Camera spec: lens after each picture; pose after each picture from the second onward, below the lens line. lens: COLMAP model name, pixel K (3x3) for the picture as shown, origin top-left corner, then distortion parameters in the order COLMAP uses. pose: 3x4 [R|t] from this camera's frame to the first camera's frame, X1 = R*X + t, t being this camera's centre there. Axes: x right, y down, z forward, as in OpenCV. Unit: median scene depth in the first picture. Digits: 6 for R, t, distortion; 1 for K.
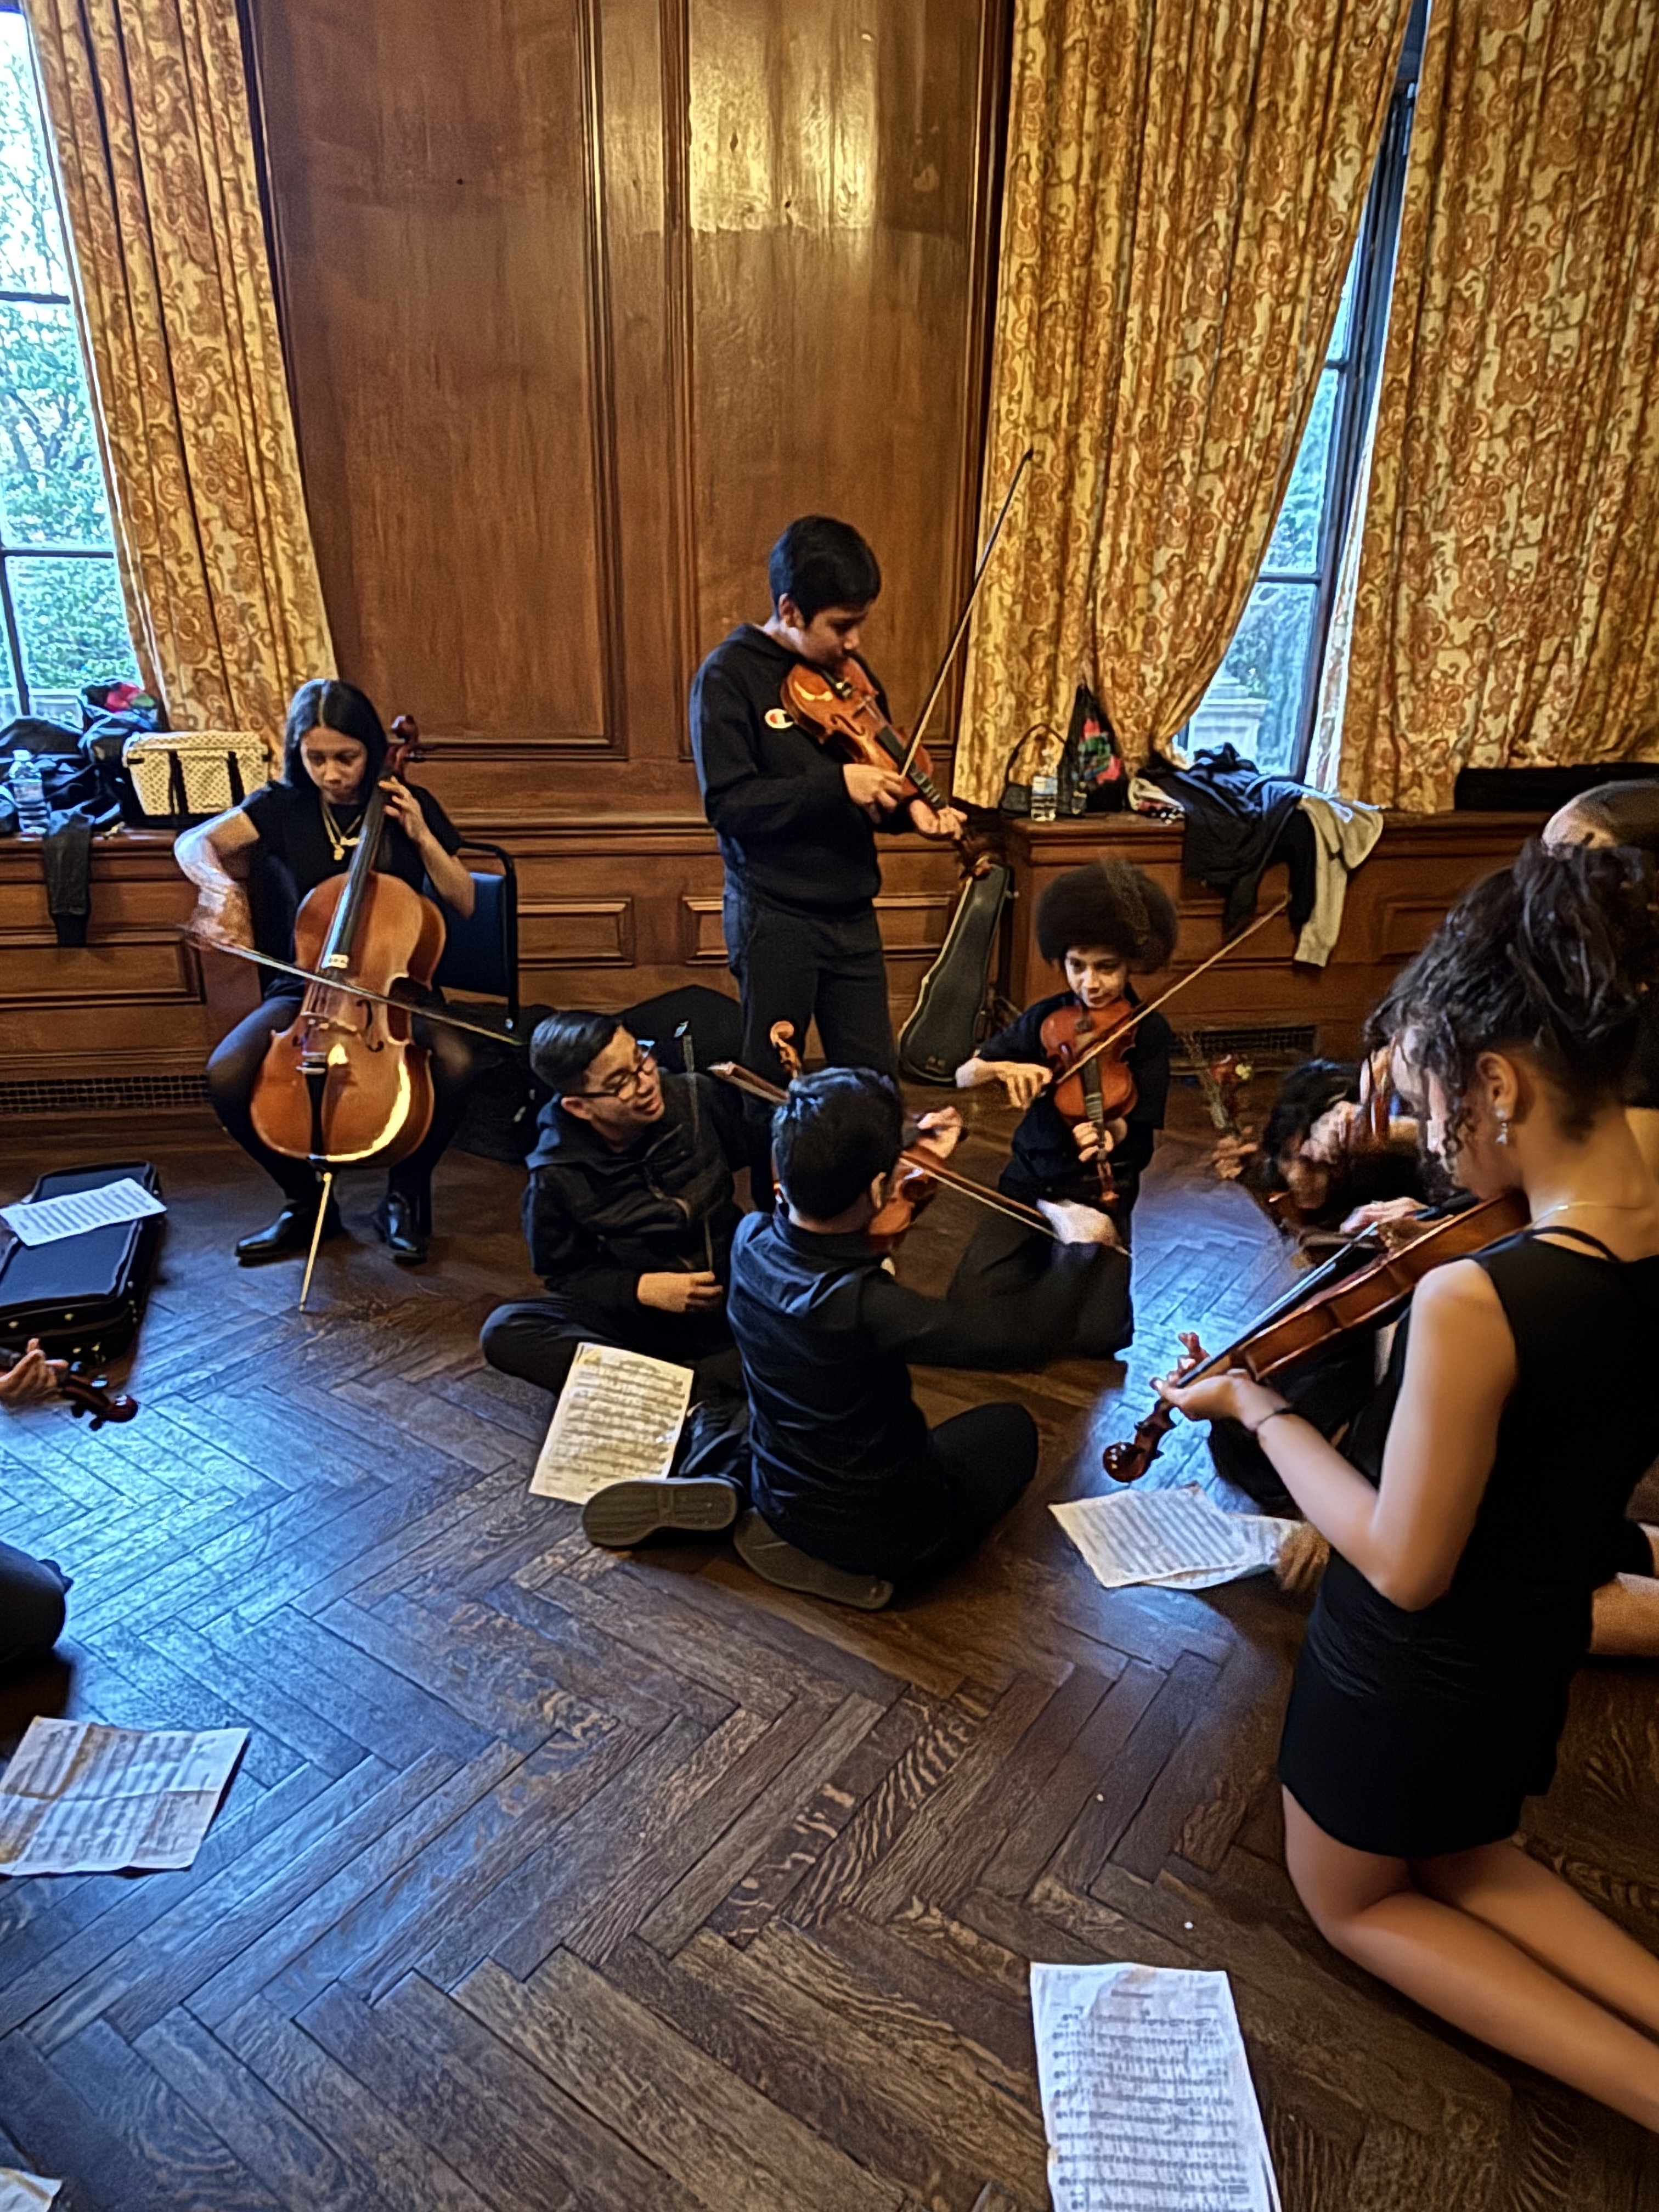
lens RADIAL K [[1364.4, 0, 851.6], [0, 1364.4, 1102.0], [0, 0, 1]] dist [-0.008069, -0.002206]
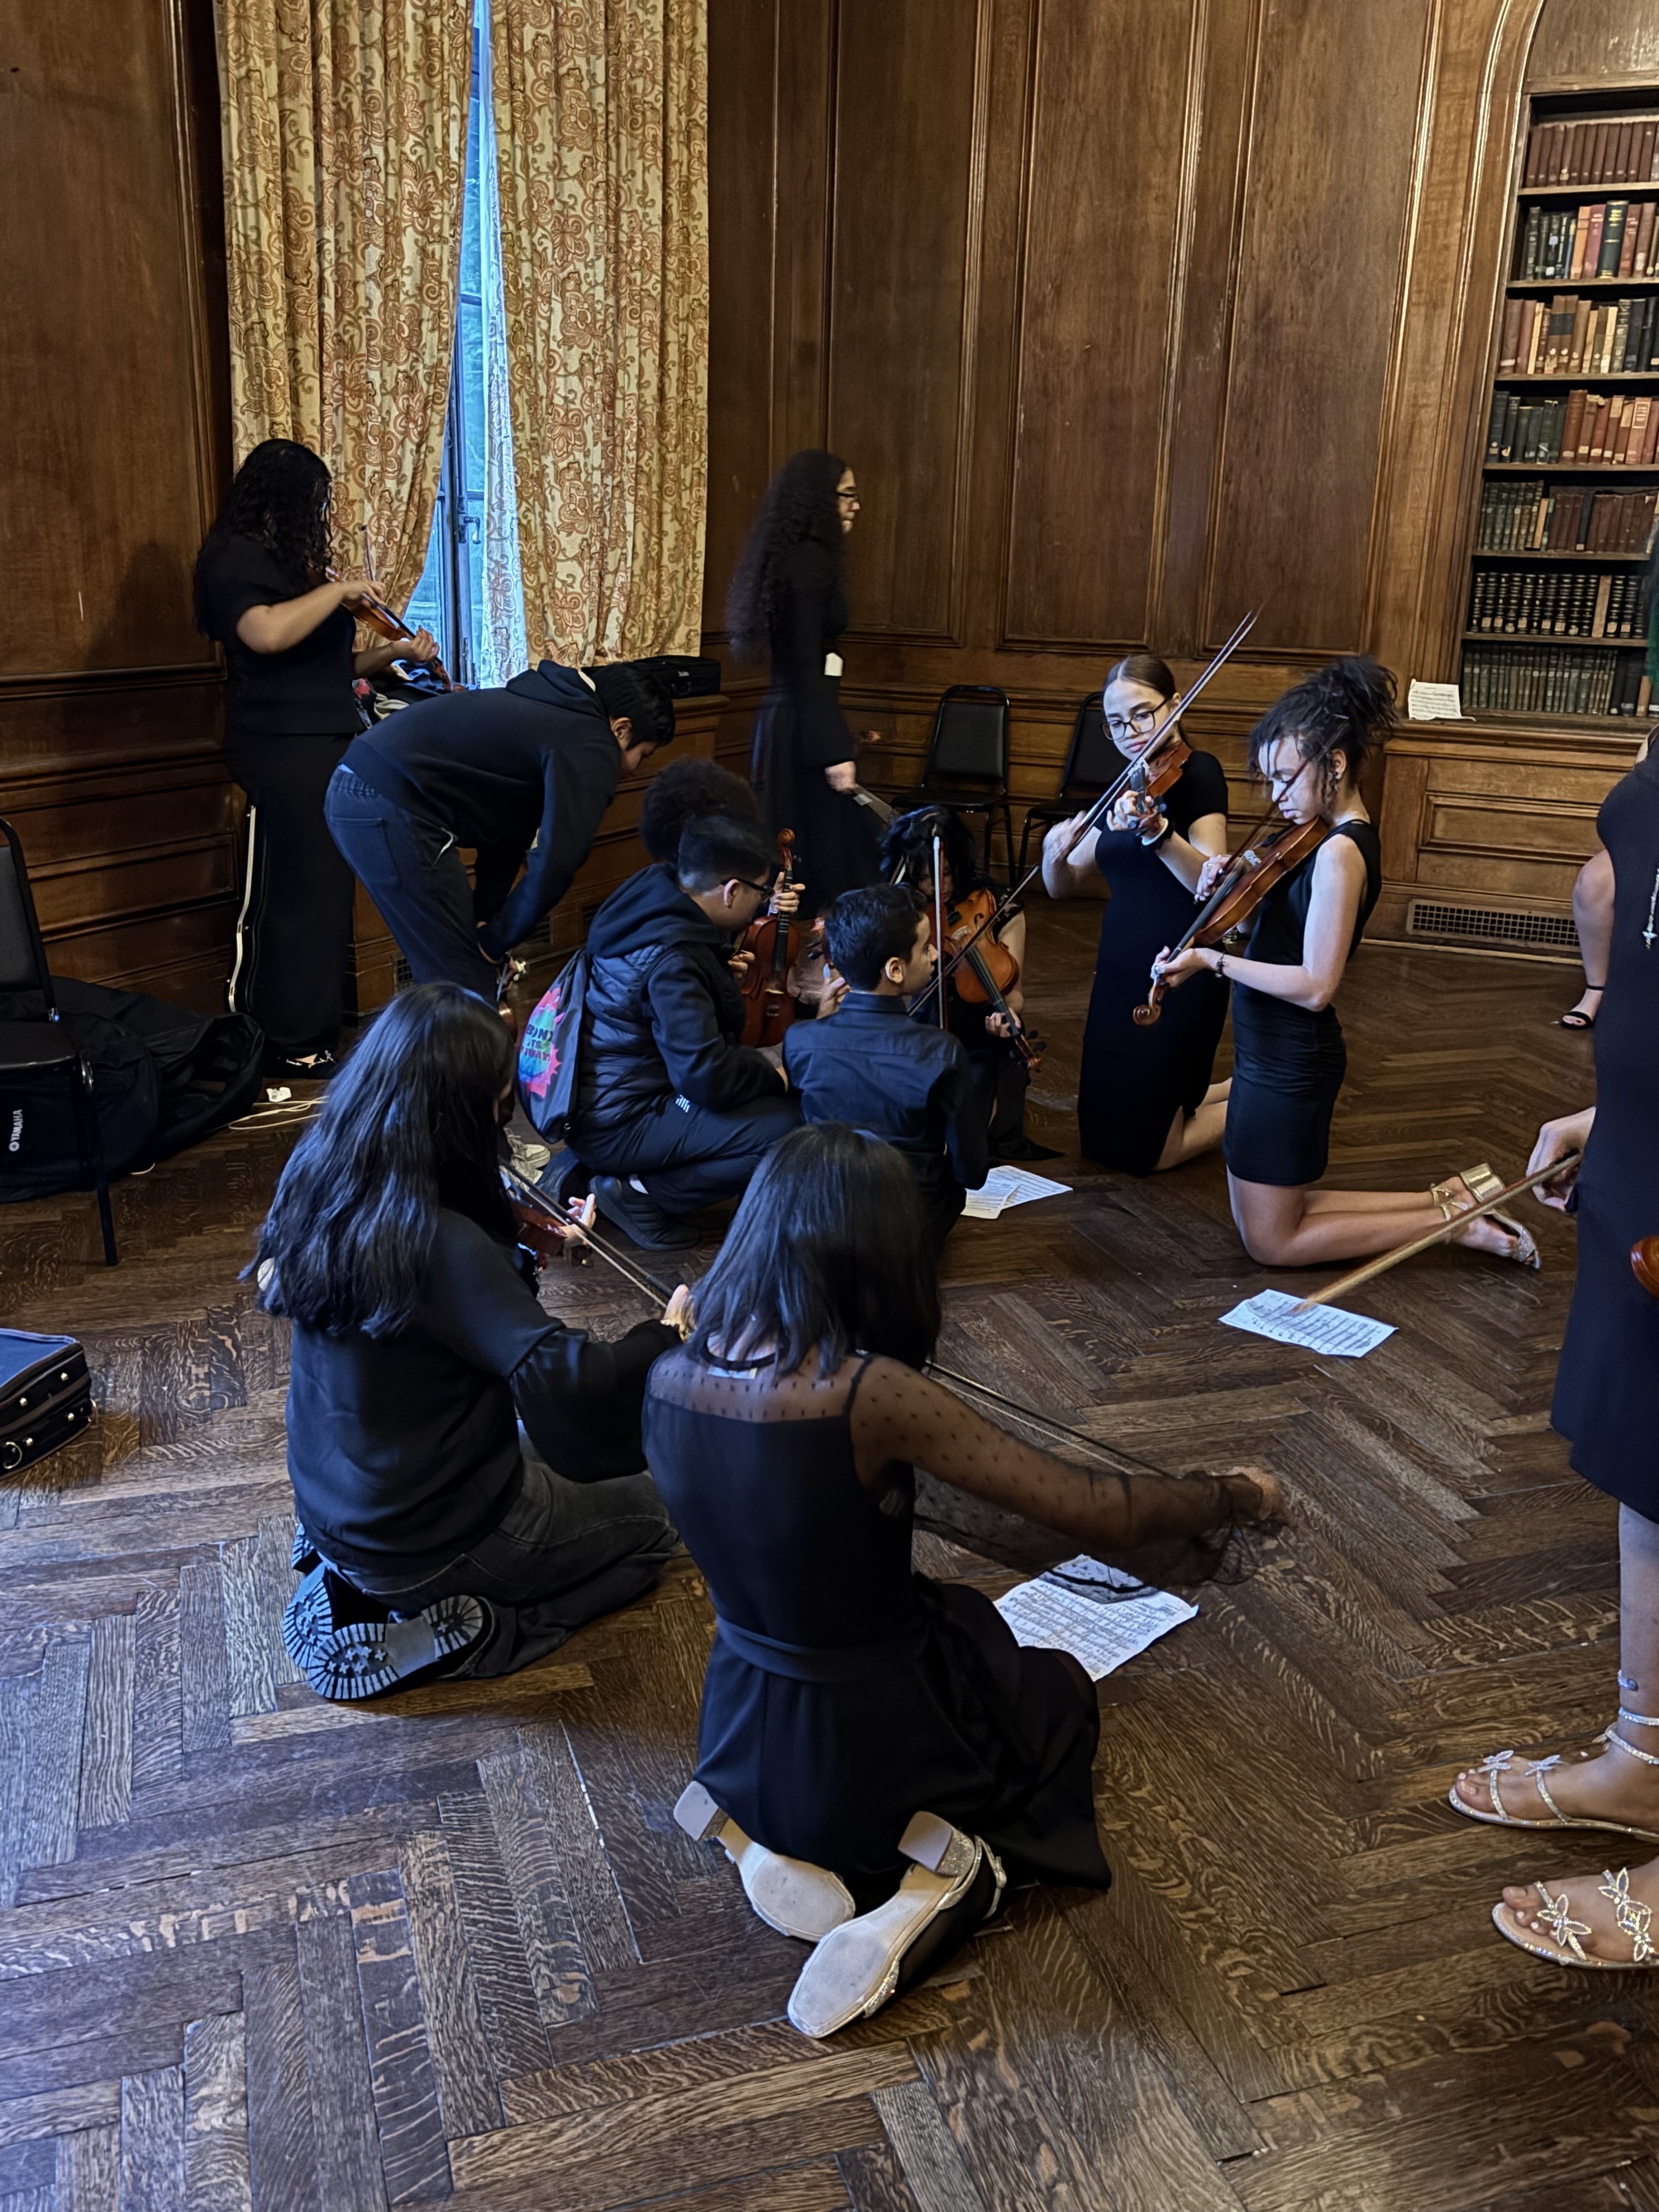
lens RADIAL K [[1863.8, 0, 824.4], [0, 1863.8, 1102.8], [0, 0, 1]] dist [0.008403, 0.019881]
pose [[0.604017, -0.232217, 0.762390, -0.738207], [0.253729, 0.962865, 0.092259, 0.005433], [-0.755503, 0.137715, 0.640507, -0.075401]]
